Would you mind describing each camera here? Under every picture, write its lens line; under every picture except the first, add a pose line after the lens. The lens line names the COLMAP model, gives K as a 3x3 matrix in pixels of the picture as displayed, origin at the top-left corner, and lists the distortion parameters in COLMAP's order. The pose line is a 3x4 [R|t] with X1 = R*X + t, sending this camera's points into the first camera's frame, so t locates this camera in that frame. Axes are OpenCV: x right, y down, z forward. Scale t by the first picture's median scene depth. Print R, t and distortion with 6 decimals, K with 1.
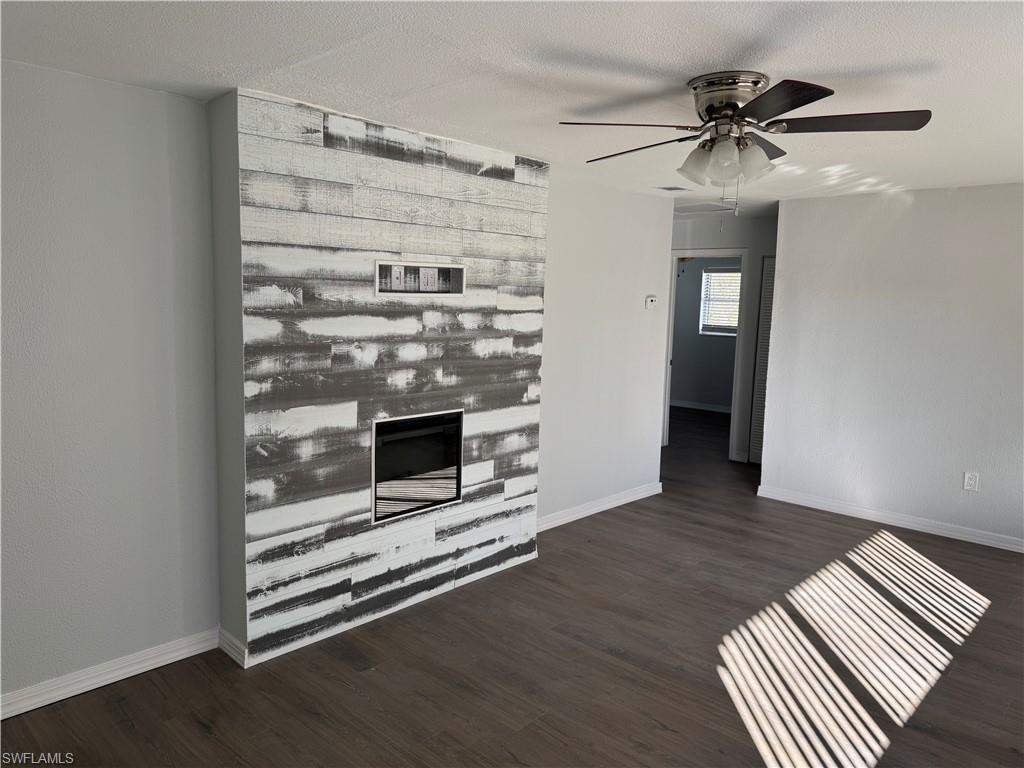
lens RADIAL K [[721.0, 0, 512.0], [0, 721.0, 384.0], [0, 0, 1]] dist [0.142238, -0.169984]
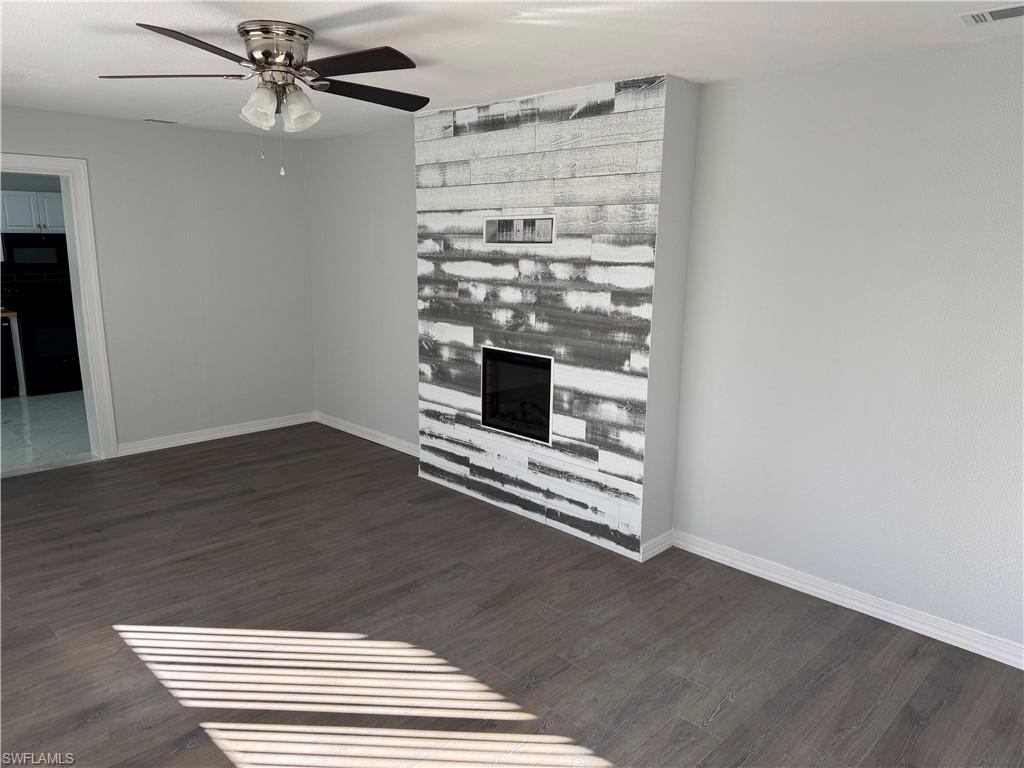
lens RADIAL K [[721.0, 0, 512.0], [0, 721.0, 384.0], [0, 0, 1]] dist [0.142238, -0.169984]
pose [[-0.028164, 0.171115, -0.984848, 1.000247], [-0.140250, 0.974817, 0.173383, -0.103159], [0.989715, 0.143008, -0.003456, 0.997346]]
